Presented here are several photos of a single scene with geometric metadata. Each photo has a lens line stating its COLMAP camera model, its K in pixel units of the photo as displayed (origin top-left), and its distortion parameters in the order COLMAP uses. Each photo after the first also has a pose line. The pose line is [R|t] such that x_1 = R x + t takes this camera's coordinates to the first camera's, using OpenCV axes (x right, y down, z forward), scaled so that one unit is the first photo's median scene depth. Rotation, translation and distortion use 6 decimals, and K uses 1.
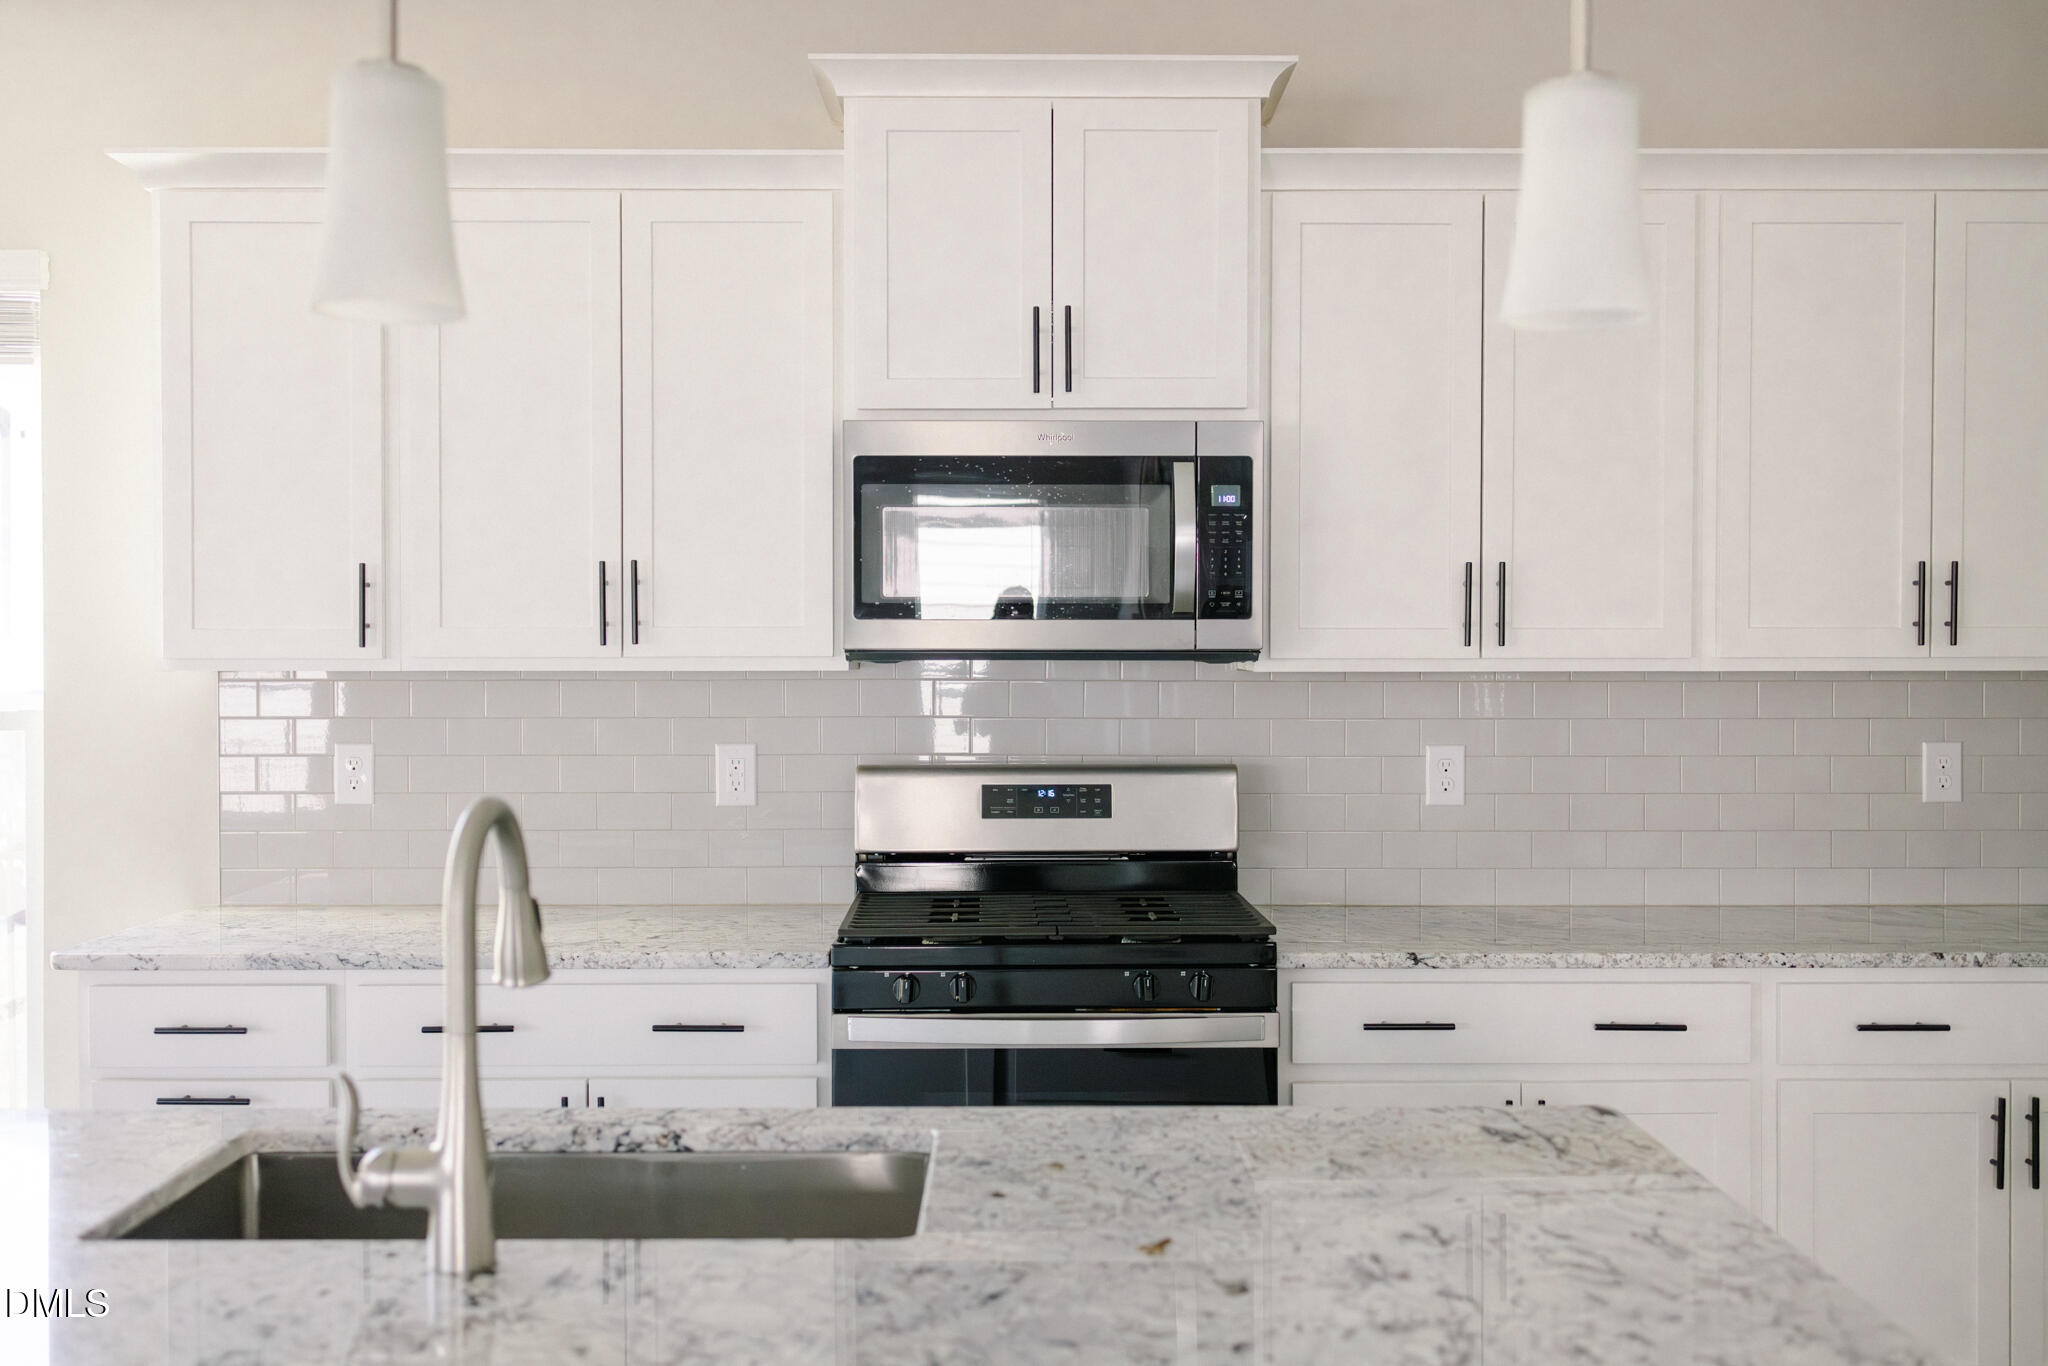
lens RADIAL K [[2031.3, 0, 1013.9], [0, 2031.3, 666.5], [0, 0, 1]] dist [0.009152, 0.000000]
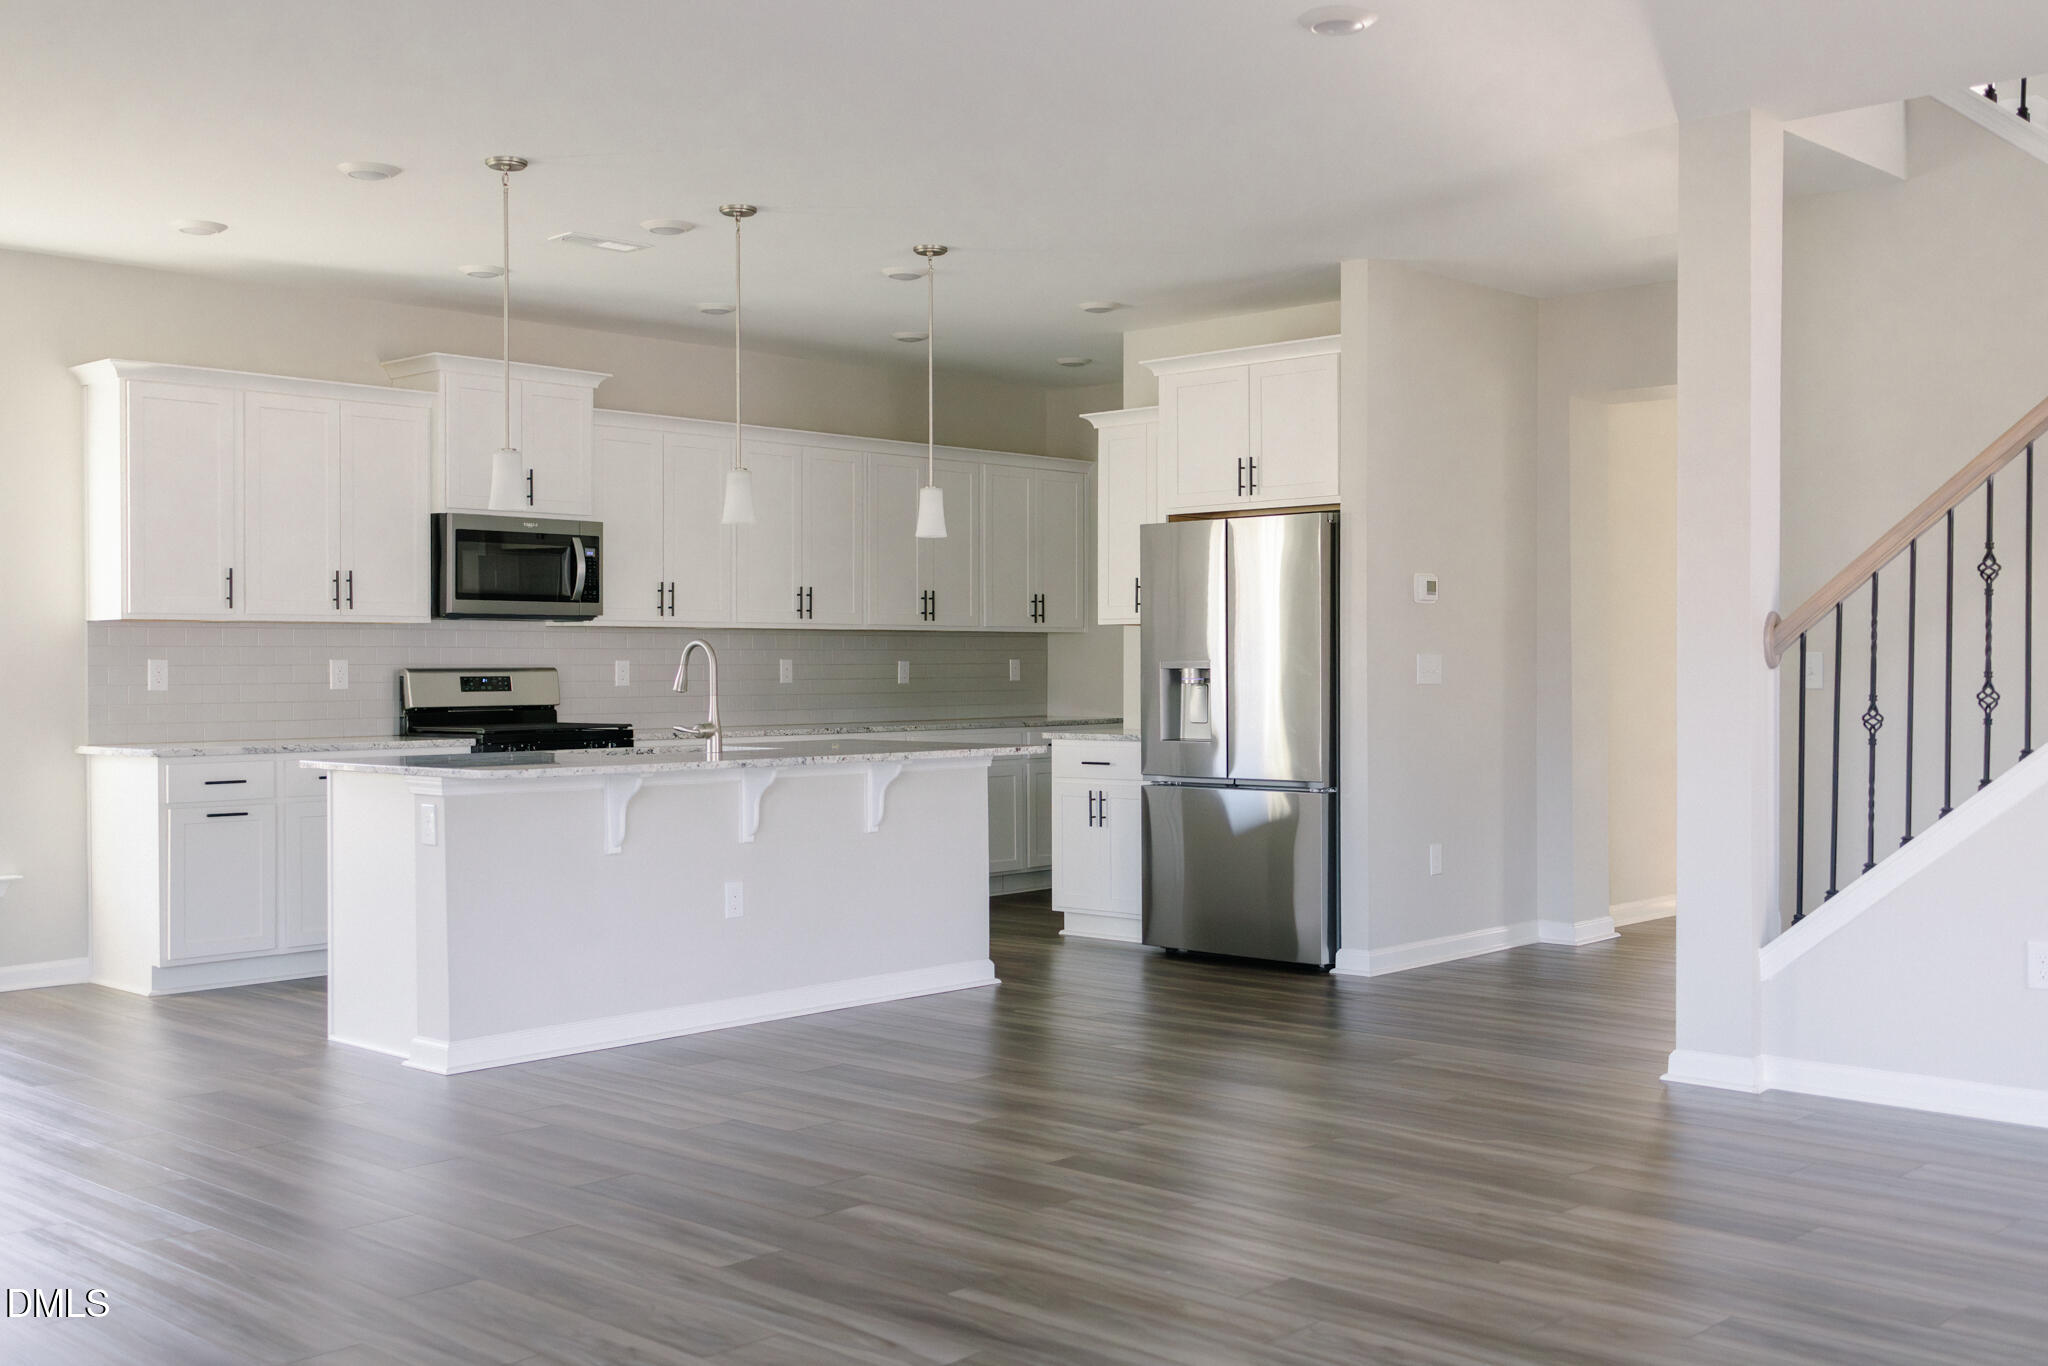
lens RADIAL K [[2031.3, 0, 1020.3], [0, 2031.3, 684.9], [0, 0, 1]] dist [0.009152, 0.000000]
pose [[0.687197, -0.009695, 0.726407, -1.316708], [0.007872, 0.999952, 0.005900, 0.064540], [-0.726429, 0.001664, 0.687240, -1.052802]]
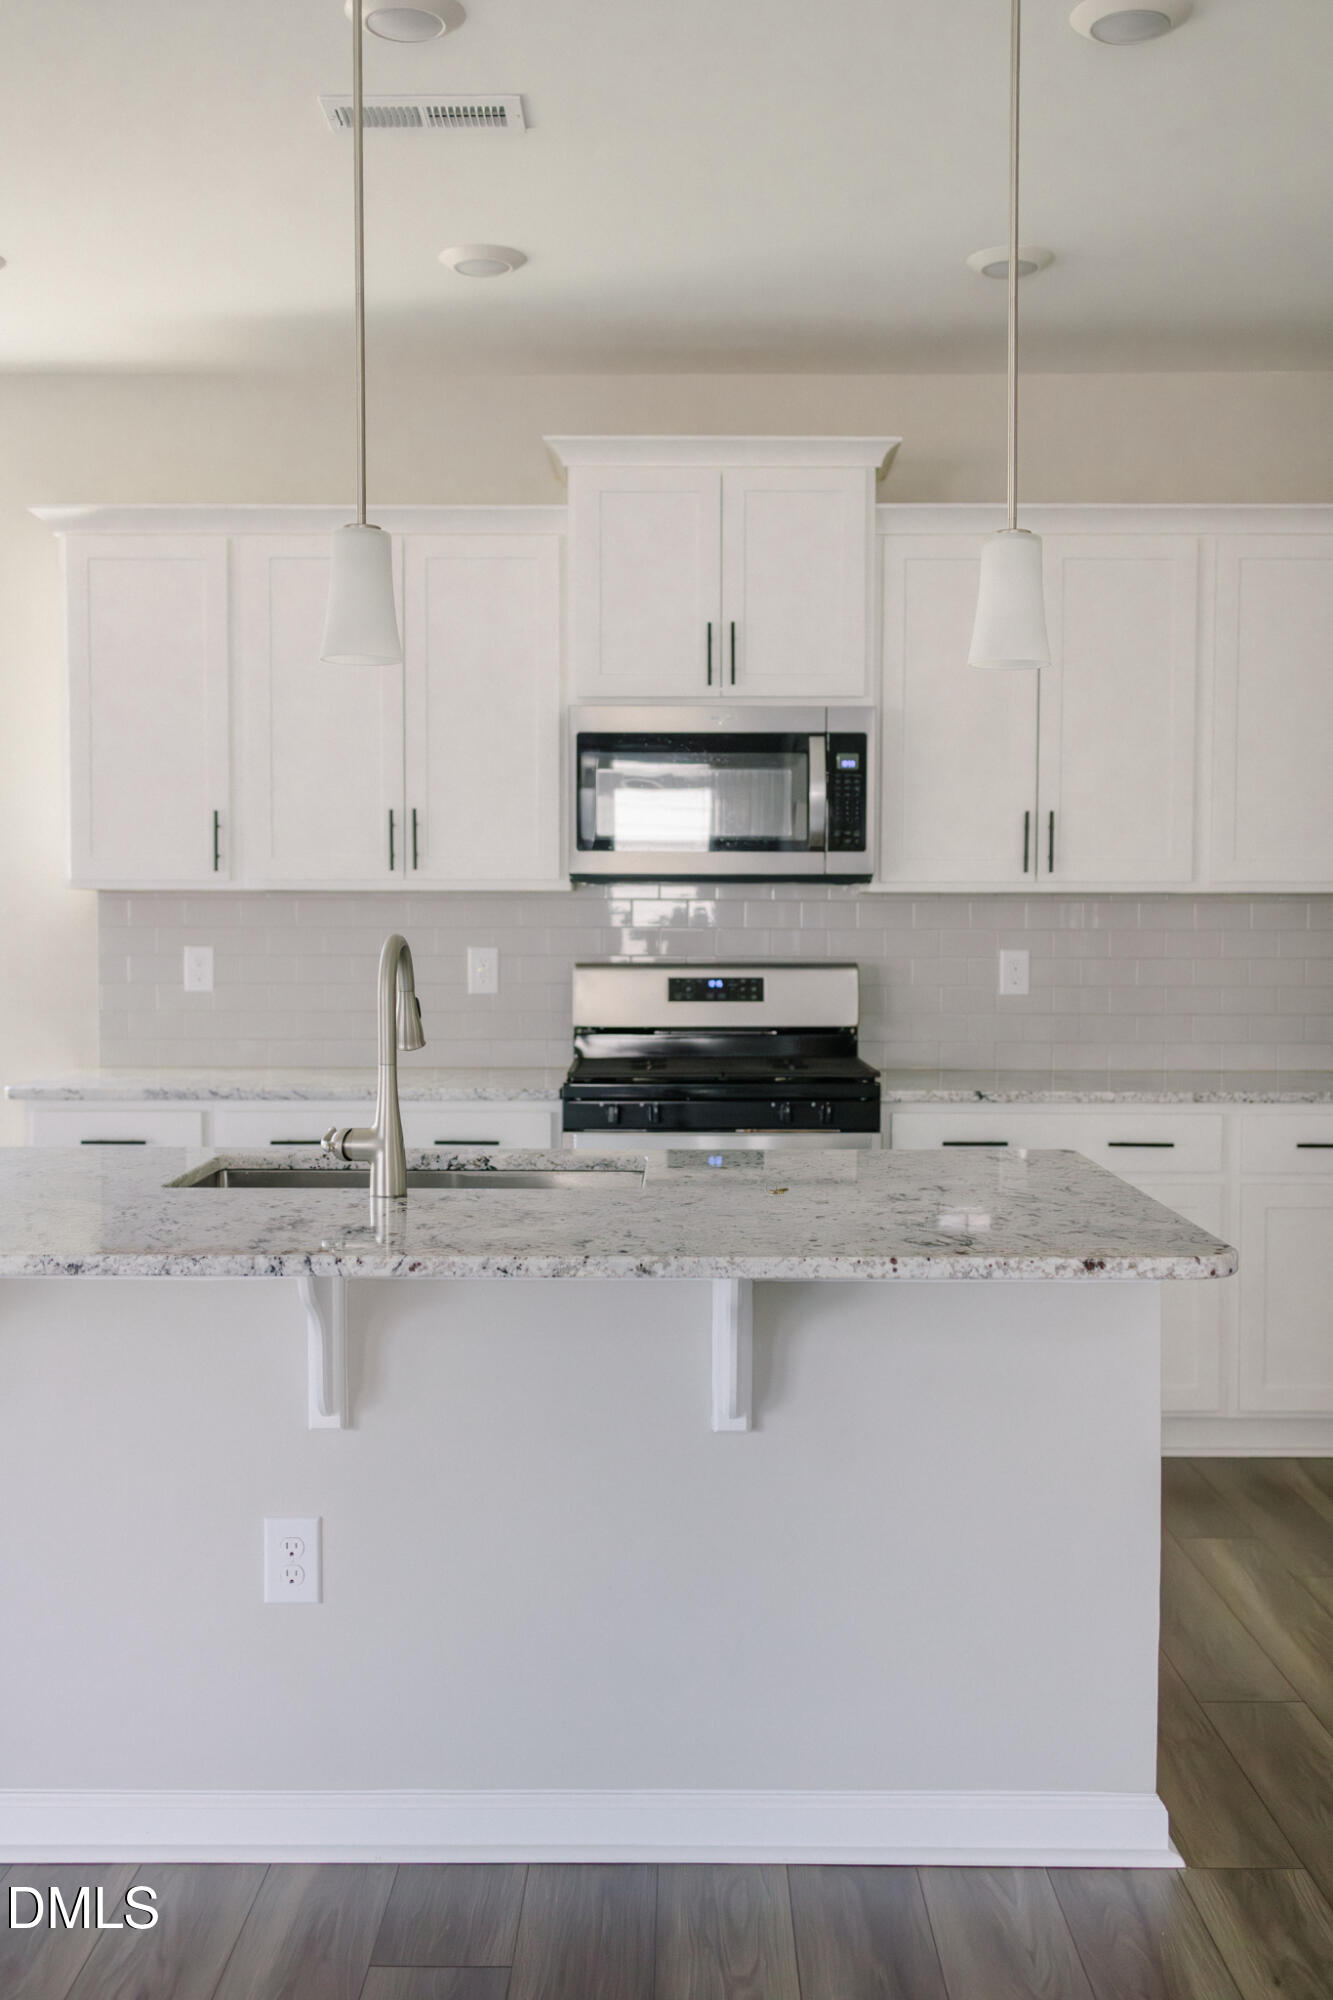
lens RADIAL K [[1983.7, 0, 661.6], [0, 1983.7, 1012.6], [0, 0, 1]] dist [0.009152, 0.000000]
pose [[0.999943, 0.002903, -0.010281, -0.006772], [-0.002464, 0.999096, 0.042444, 0.028465], [0.010395, -0.042417, 0.999046, -0.342215]]
